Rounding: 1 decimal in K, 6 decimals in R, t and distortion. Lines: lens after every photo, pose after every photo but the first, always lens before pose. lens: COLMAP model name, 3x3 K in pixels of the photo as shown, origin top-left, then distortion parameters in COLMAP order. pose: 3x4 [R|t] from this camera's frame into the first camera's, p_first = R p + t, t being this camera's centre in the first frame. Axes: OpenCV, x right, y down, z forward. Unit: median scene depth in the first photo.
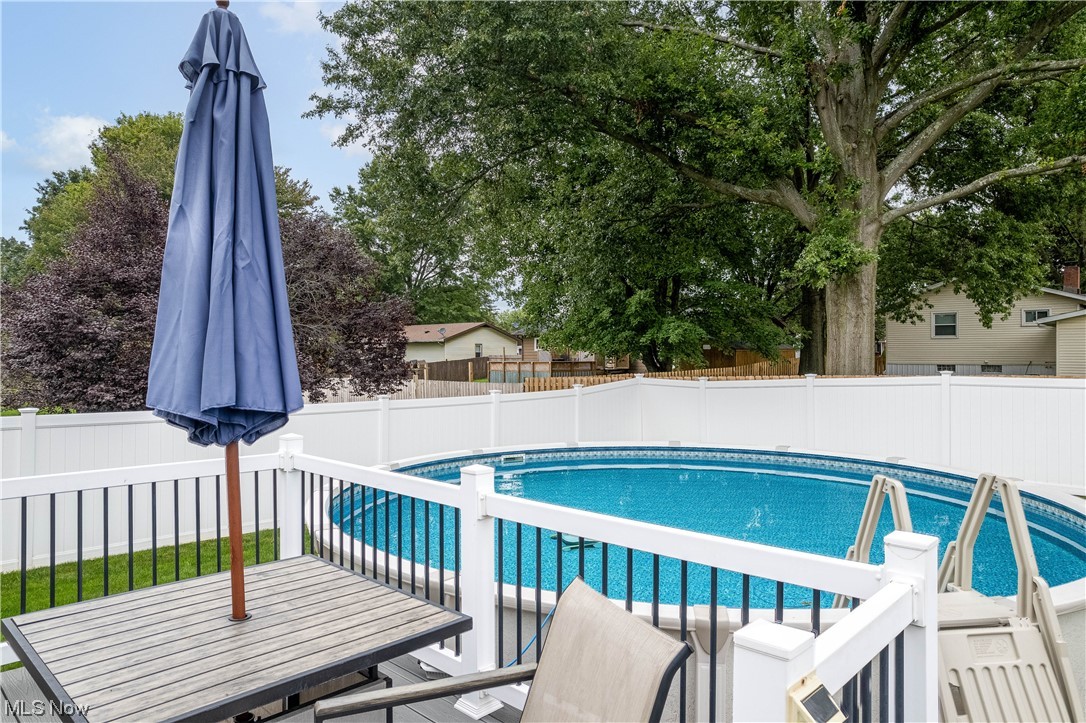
lens RADIAL K [[702.2, 0, 545.8], [0, 702.2, 355.9], [0, 0, 1]] dist [-0.026450, 0.003478]
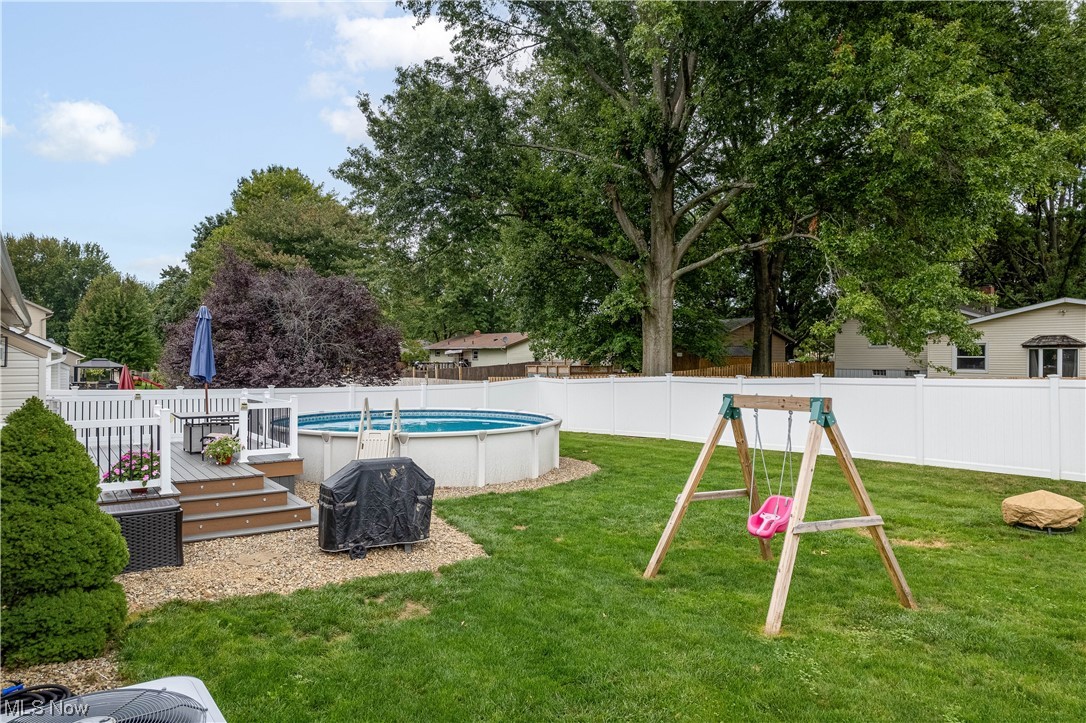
lens RADIAL K [[702.2, 0, 542.0], [0, 702.2, 360.6], [0, 0, 1]] dist [-0.026450, 0.003478]
pose [[0.984446, 0.003105, -0.175662, 0.218910], [-0.002612, 0.999992, 0.003038, -0.005094], [0.175670, -0.002531, 0.984446, -0.274947]]
